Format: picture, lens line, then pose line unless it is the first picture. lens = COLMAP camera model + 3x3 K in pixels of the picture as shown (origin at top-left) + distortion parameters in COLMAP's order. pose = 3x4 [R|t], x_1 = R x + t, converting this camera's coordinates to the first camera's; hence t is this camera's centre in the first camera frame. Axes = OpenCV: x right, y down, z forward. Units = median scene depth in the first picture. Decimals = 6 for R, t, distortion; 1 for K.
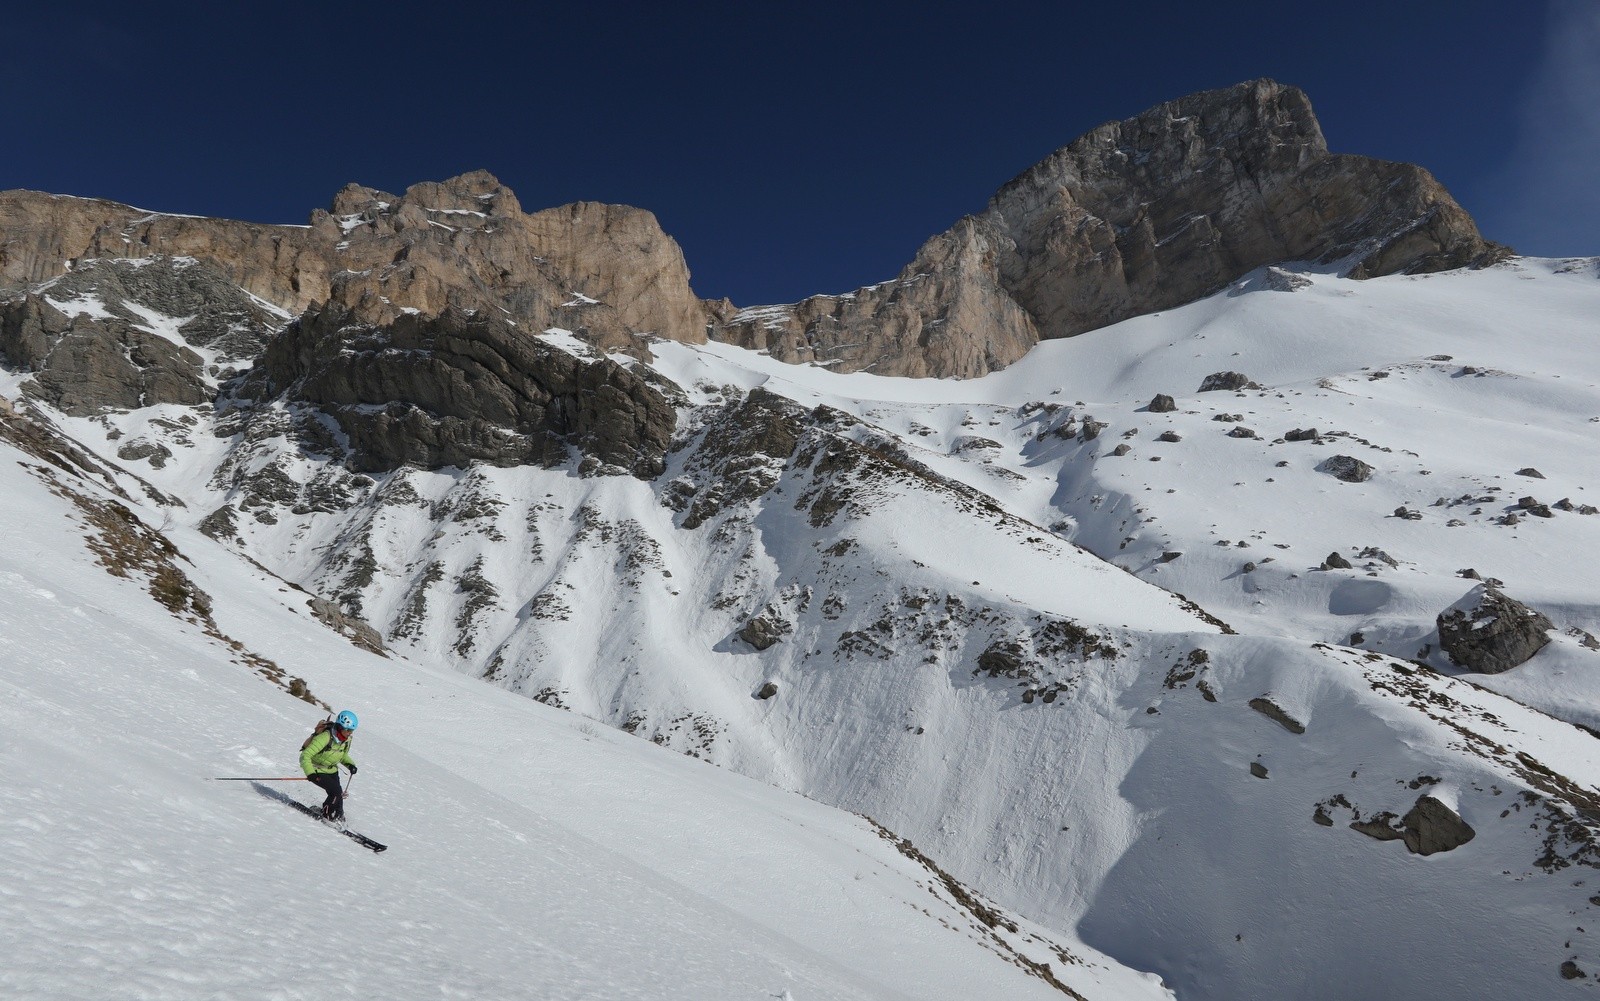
lens RADIAL K [[1103.4, 0, 800.0], [0, 1103.4, 500.5], [0, 0, 1]] dist [-0.016142, 0.002551]
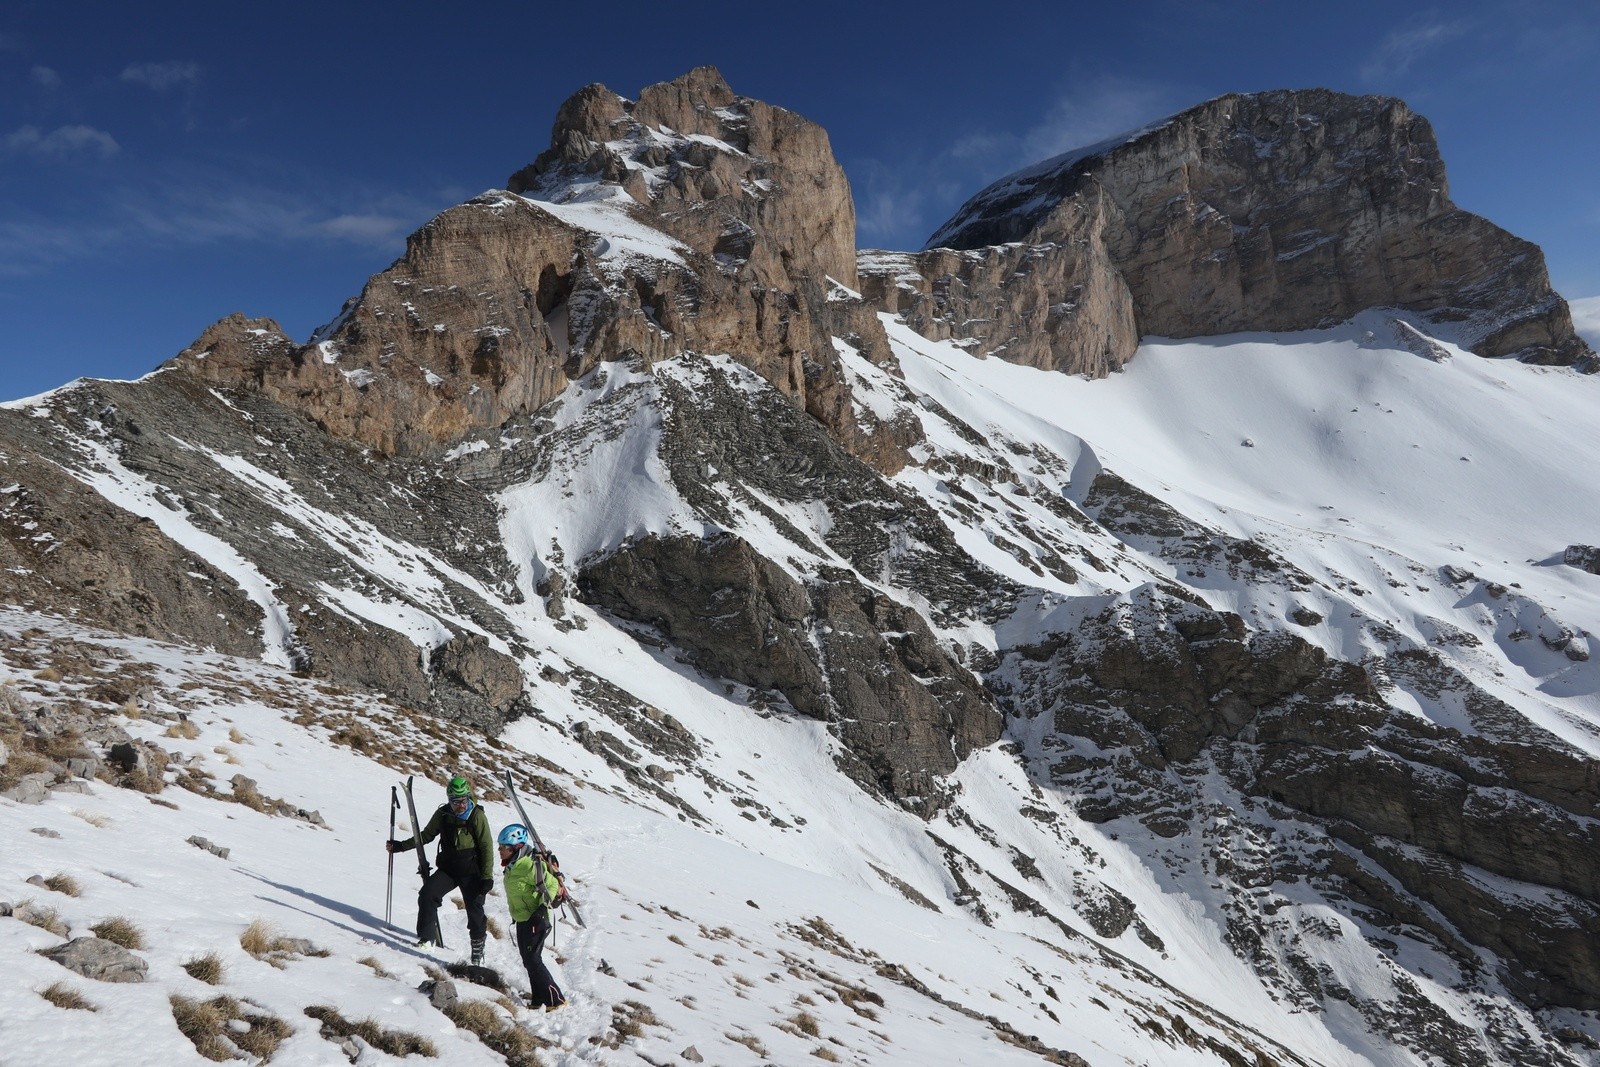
lens RADIAL K [[1104.5, 0, 800.0], [0, 1104.5, 533.5], [0, 0, 1]] dist [-0.020681, 0.001827]
pose [[0.916768, 0.050501, 0.396216, -0.427588], [-0.148633, 0.963868, 0.221056, -0.152290], [-0.370736, -0.261548, 0.891149, 0.238895]]
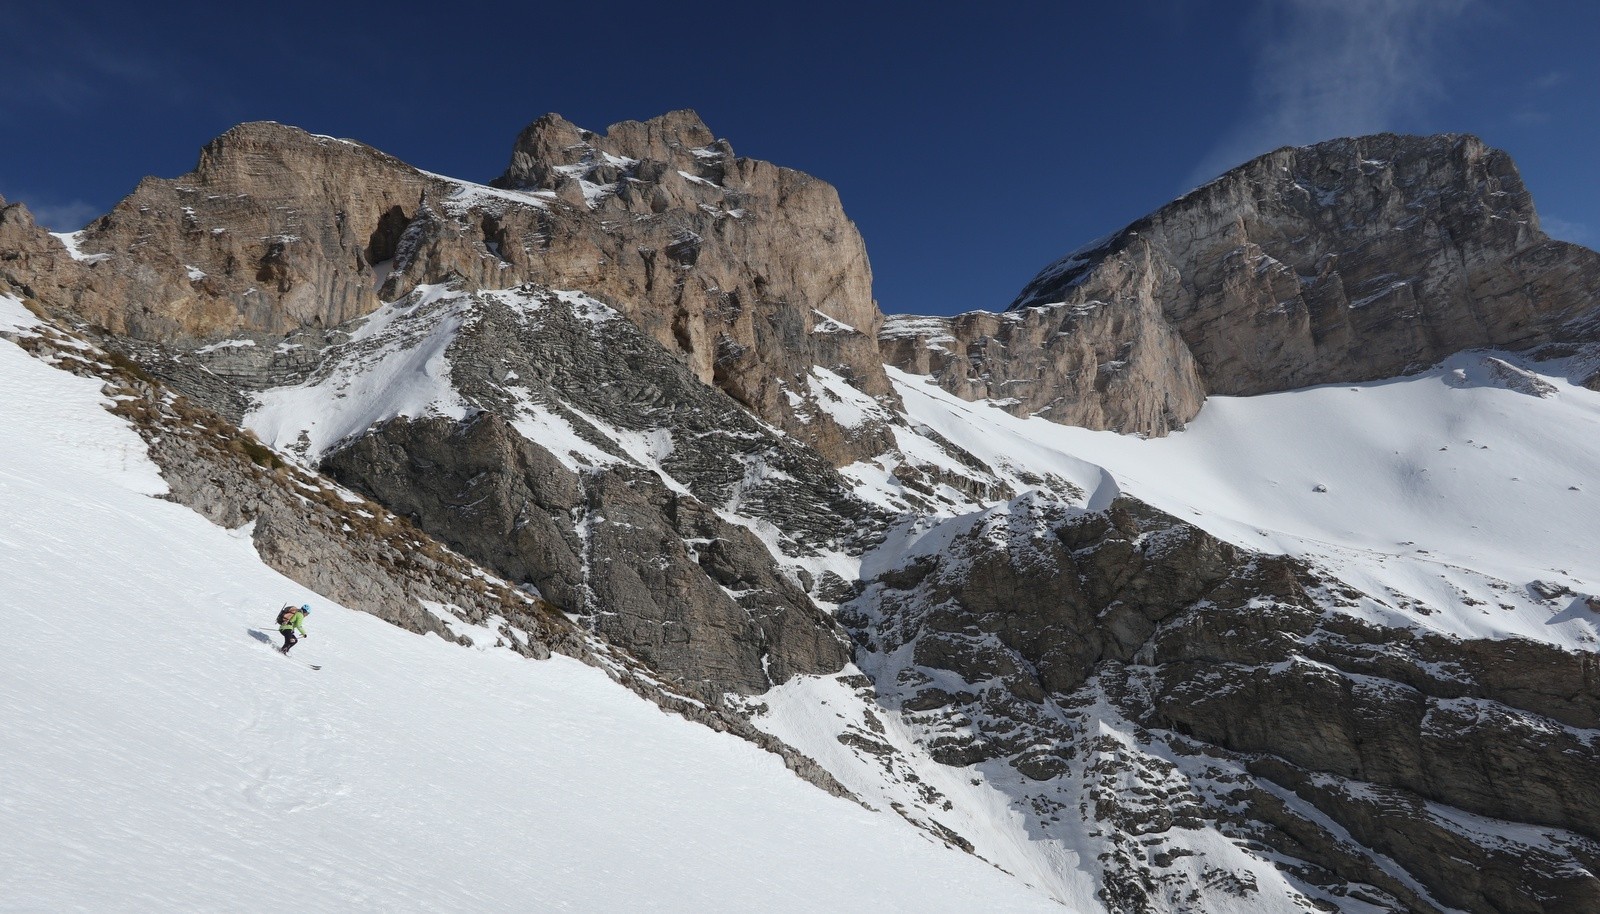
lens RADIAL K [[1108.8, 0, 802.9], [0, 1108.8, 525.1], [0, 0, 1]] dist [-0.013757, 0.000108]
pose [[0.960104, 0.070393, 0.270638, -0.335262], [-0.098687, 0.990821, 0.092386, -0.095466], [-0.261651, -0.115409, 0.958238, 0.237146]]
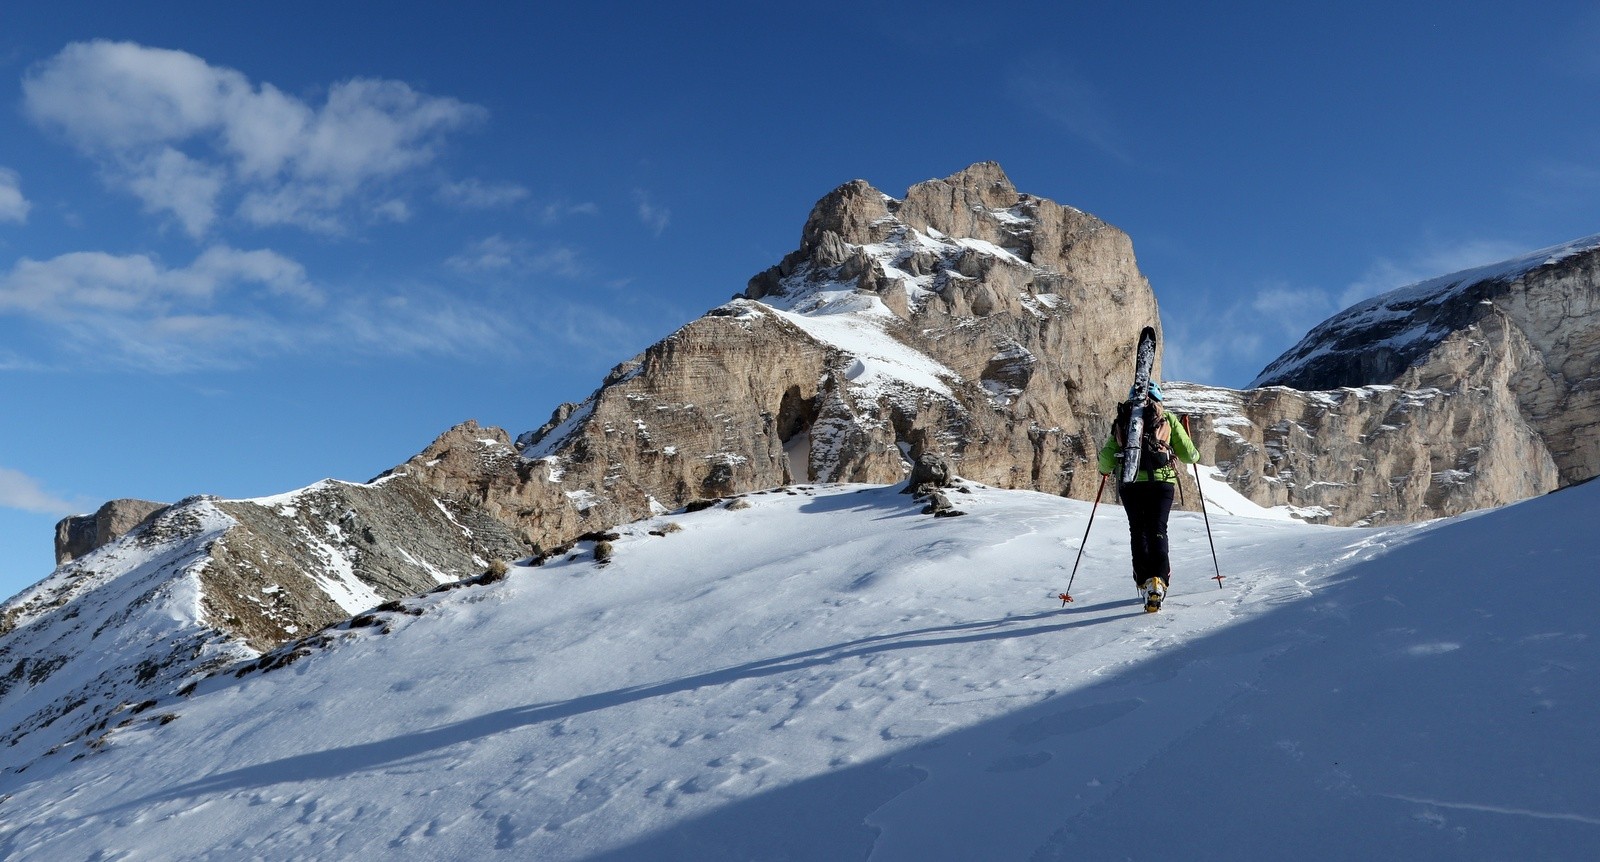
lens RADIAL K [[1440.3, 0, 719.7], [0, 1440.3, 324.9], [0, 0, 1]] dist [-0.004321, -0.002251]
pose [[0.968851, 0.209531, 0.132005, -0.441007], [-0.210965, 0.977488, -0.003185, -0.156037], [-0.129700, -0.024763, 0.991244, 0.215034]]
